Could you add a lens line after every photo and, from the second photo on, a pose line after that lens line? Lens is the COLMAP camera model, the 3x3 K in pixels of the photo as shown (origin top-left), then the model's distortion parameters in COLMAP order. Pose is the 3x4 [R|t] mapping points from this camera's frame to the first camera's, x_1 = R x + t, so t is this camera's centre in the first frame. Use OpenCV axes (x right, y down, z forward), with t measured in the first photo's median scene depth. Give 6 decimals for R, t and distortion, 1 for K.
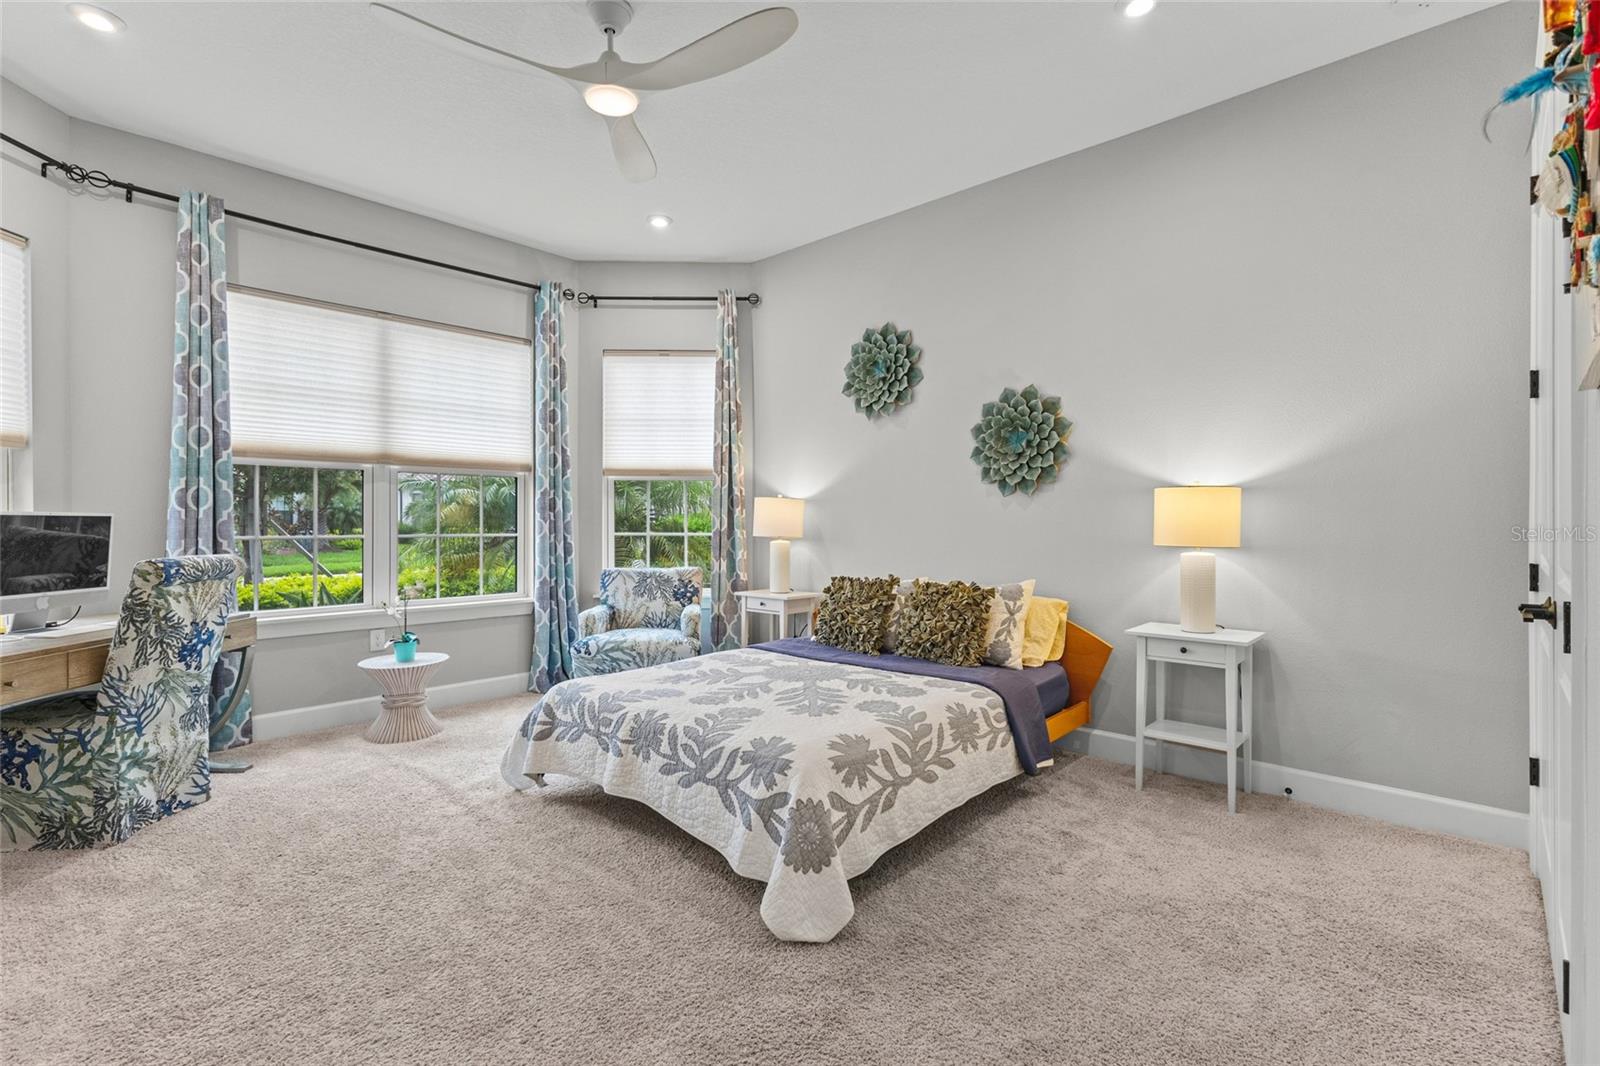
lens RADIAL K [[747.2, 0, 827.6], [0, 747.2, 526.9], [0, 0, 1]] dist [0.005743, -0.001222]
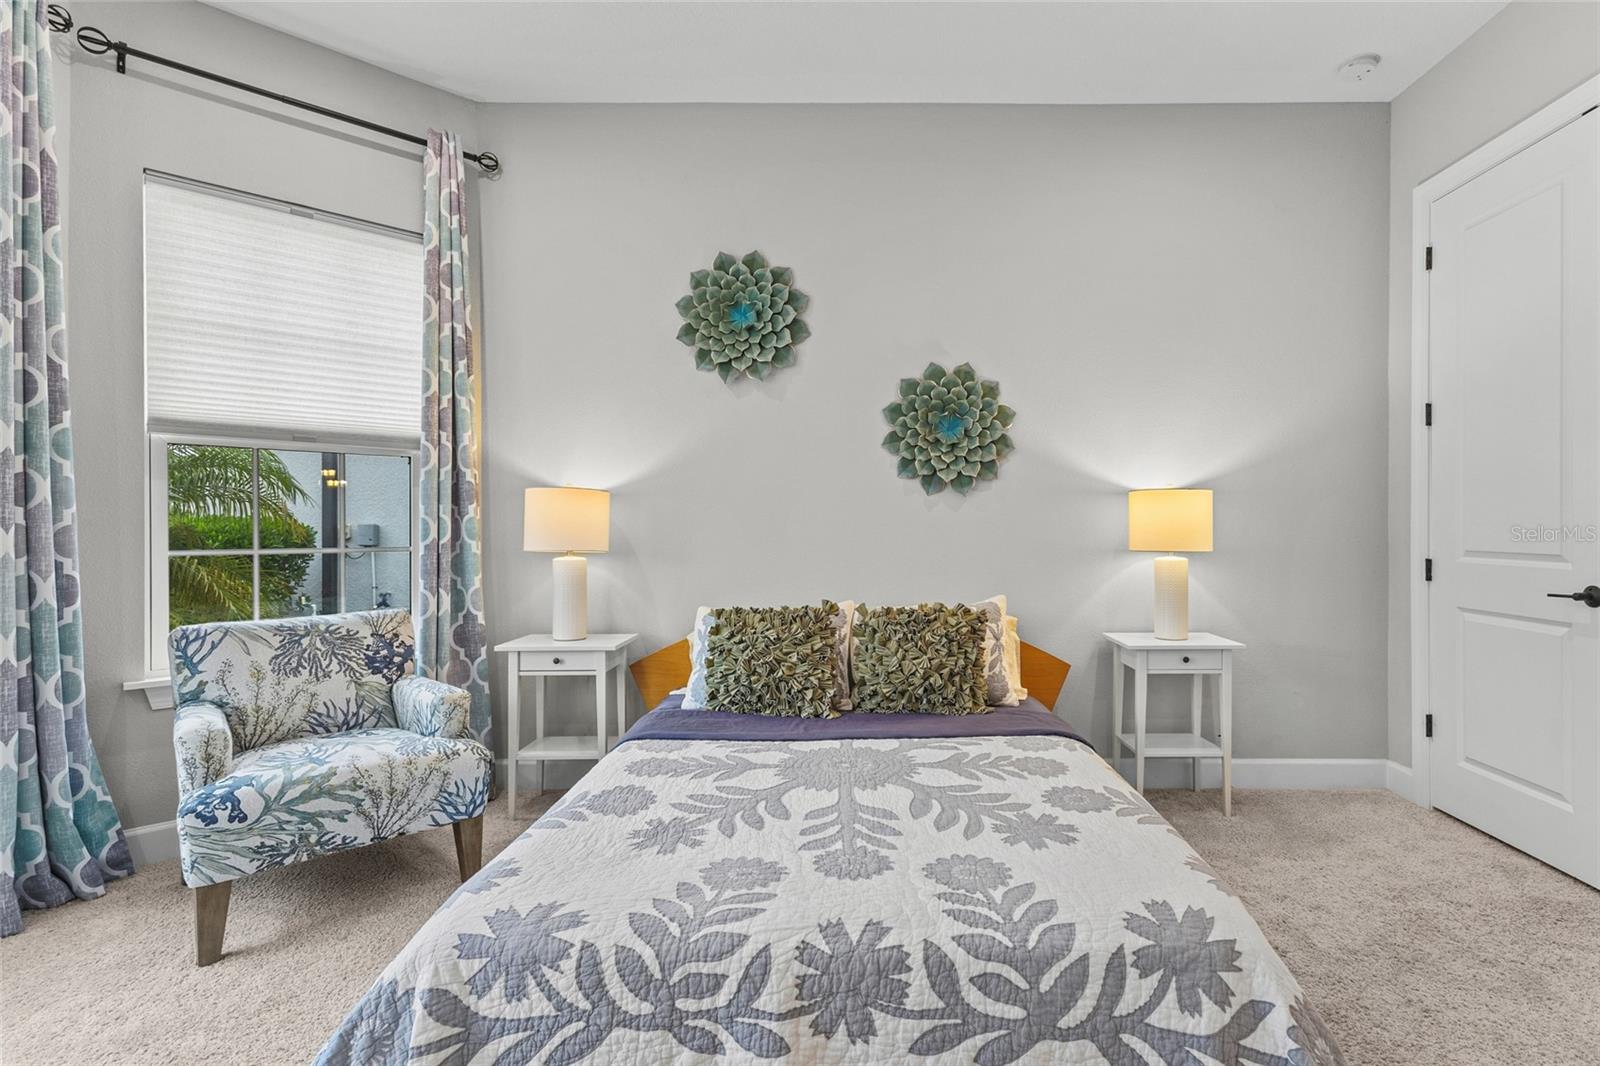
lens RADIAL K [[747.2, 0, 798.1], [0, 747.2, 534.2], [0, 0, 1]] dist [0.005743, -0.001222]
pose [[0.742870, -0.007293, 0.669396, -0.378279], [0.008005, 0.999966, 0.002011, -0.001016], [-0.669388, 0.003865, 0.742903, 0.443760]]
